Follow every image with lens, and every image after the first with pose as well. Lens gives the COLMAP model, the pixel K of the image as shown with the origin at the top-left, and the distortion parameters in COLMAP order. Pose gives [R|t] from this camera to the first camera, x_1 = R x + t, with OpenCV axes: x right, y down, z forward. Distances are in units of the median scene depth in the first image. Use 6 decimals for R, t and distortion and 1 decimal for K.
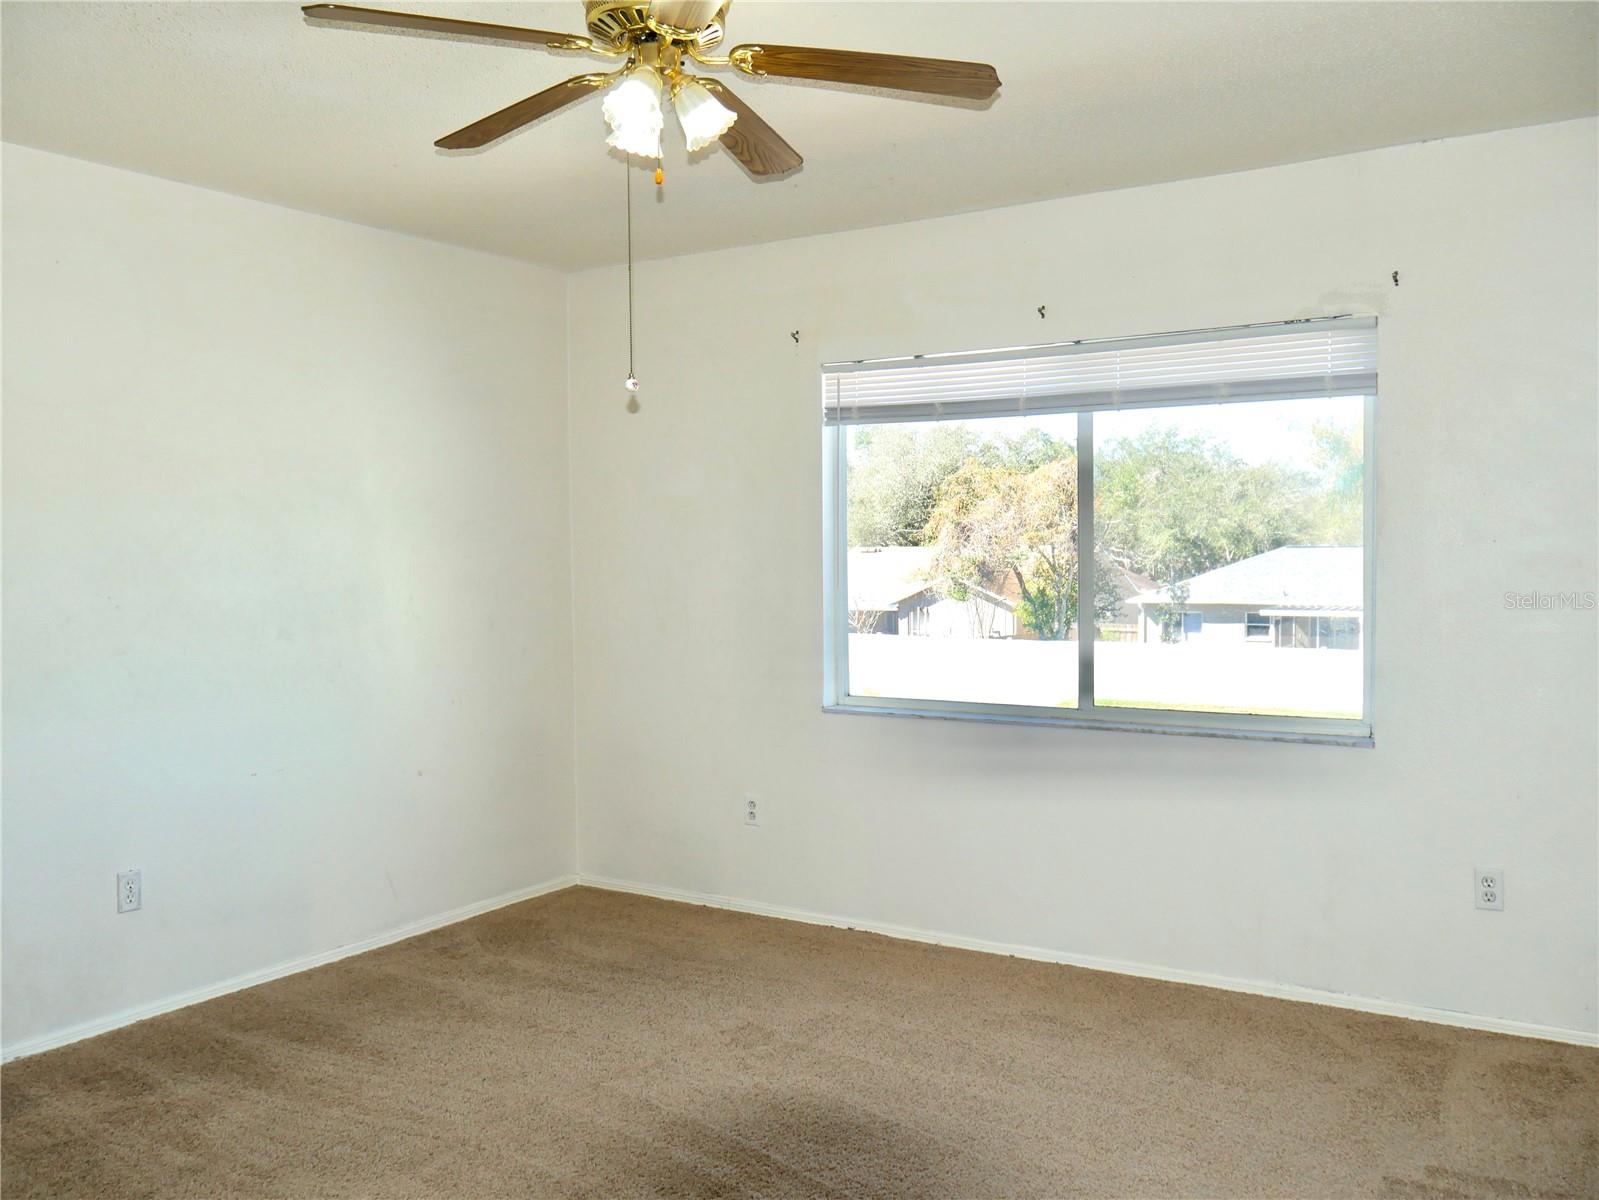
lens RADIAL K [[1375.9, 0, 800.9], [0, 1375.9, 602.2], [0, 0, 1]] dist [-0.016245, -0.001793]
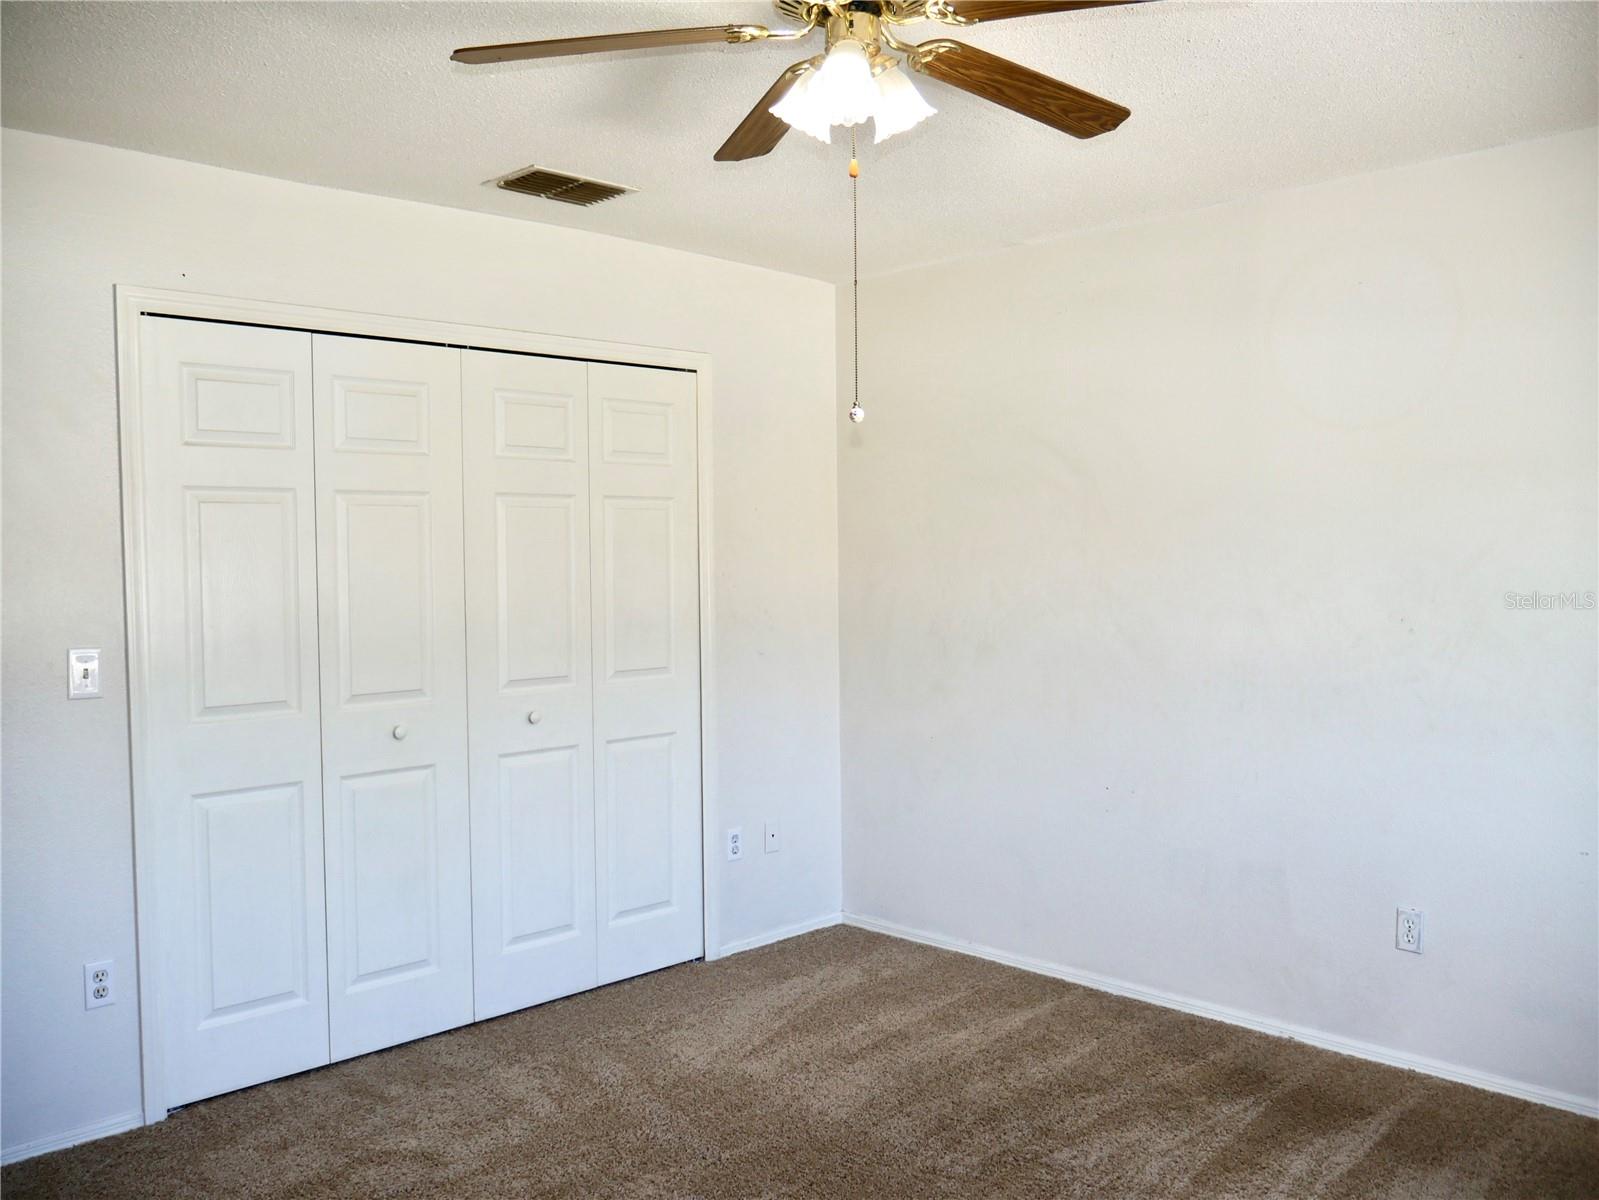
lens RADIAL K [[1375.9, 0, 801.2], [0, 1375.9, 597.6], [0, 0, 1]] dist [-0.016245, -0.001793]
pose [[-0.231767, 0.052062, -0.971377, 0.515256], [-0.028507, 0.997774, 0.060278, -0.063535], [0.972354, 0.041661, -0.229767, 0.799407]]
